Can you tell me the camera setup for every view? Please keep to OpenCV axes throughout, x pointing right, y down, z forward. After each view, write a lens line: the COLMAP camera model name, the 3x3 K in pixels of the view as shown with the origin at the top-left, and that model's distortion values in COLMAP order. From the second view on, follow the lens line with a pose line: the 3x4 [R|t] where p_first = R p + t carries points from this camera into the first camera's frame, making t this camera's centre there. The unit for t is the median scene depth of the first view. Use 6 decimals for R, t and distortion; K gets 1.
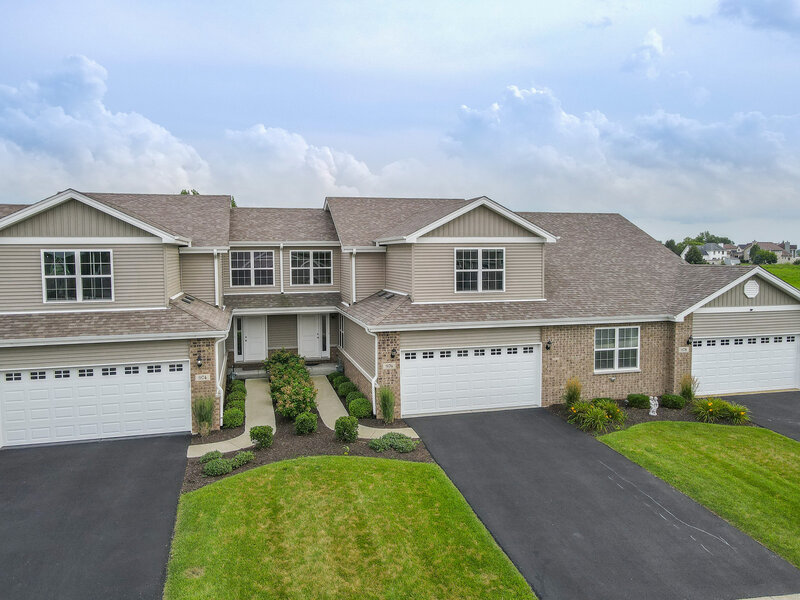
lens RADIAL K [[576.1, 0, 400.0], [0, 576.1, 300.0], [0, 0, 1]] dist [0.007825, 0.008448]
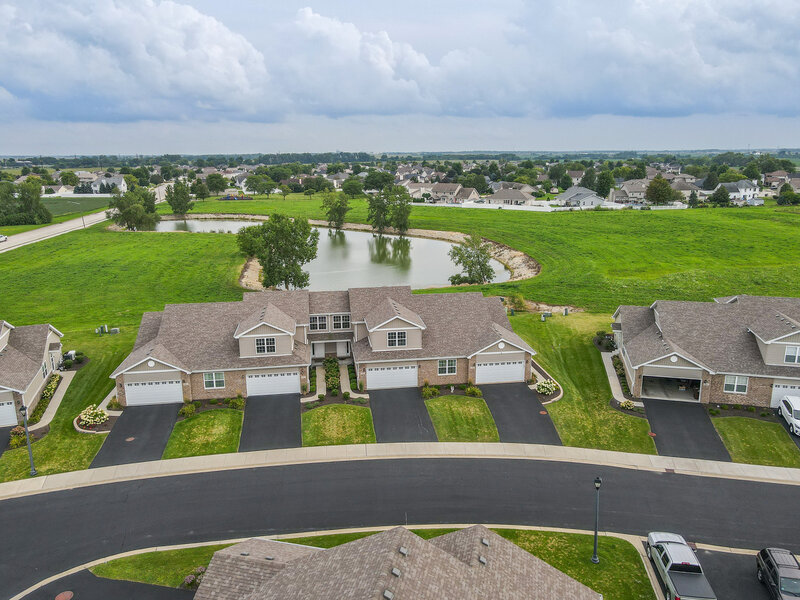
lens RADIAL K [[576.1, 0, 400.0], [0, 576.1, 300.0], [0, 0, 1]] dist [0.007825, 0.008448]
pose [[0.993517, 0.025680, -0.110745, 0.463606], [-0.006536, 0.985444, 0.169872, -0.722878], [0.113496, -0.168047, 0.979224, -1.736173]]
